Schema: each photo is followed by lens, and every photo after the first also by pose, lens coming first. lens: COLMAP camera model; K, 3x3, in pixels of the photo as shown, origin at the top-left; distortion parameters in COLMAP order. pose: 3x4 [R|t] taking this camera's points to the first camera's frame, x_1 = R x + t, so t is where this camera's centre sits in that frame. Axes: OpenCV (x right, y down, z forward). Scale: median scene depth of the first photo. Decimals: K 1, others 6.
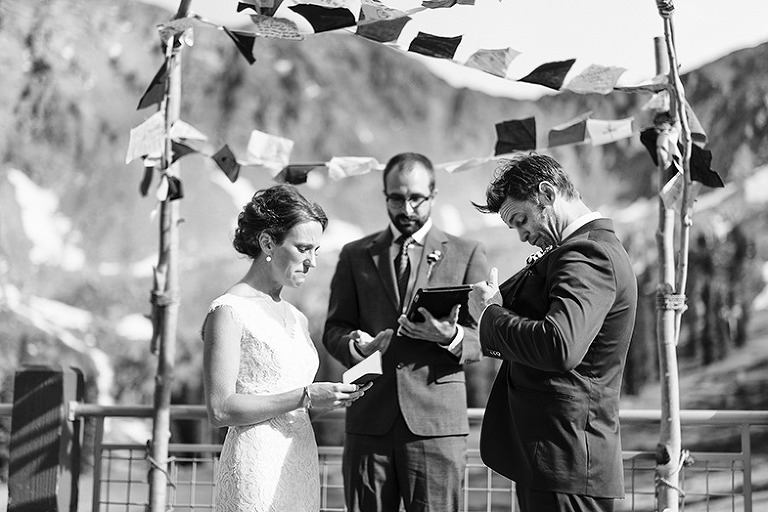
lens RADIAL K [[1178.3, 0, 382.5], [0, 1178.3, 247.2], [0, 0, 1]] dist [0.007227, 0.000000]
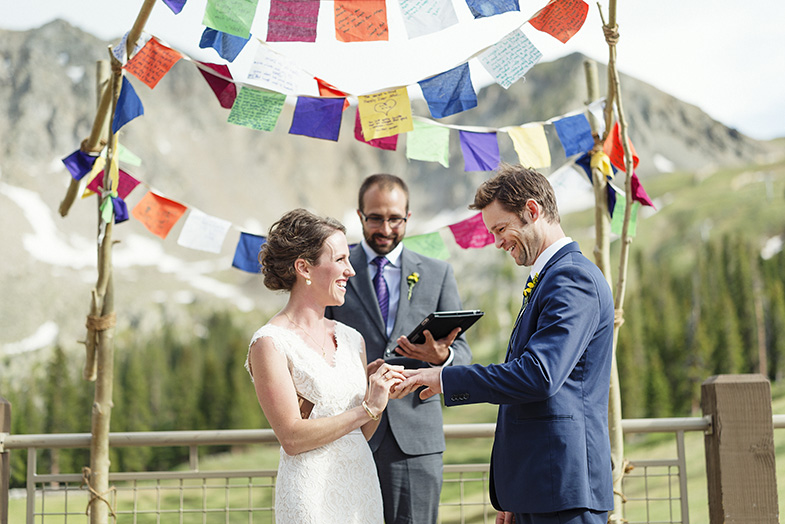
lens RADIAL K [[1204.4, 0, 393.3], [0, 1204.4, 259.4], [0, 0, 1]] dist [0.007227, 0.000000]
pose [[0.984767, -0.011911, 0.173469, -0.126165], [0.012104, 0.999927, -0.000058, -0.005821], [-0.173456, 0.002157, 0.984839, -0.018143]]
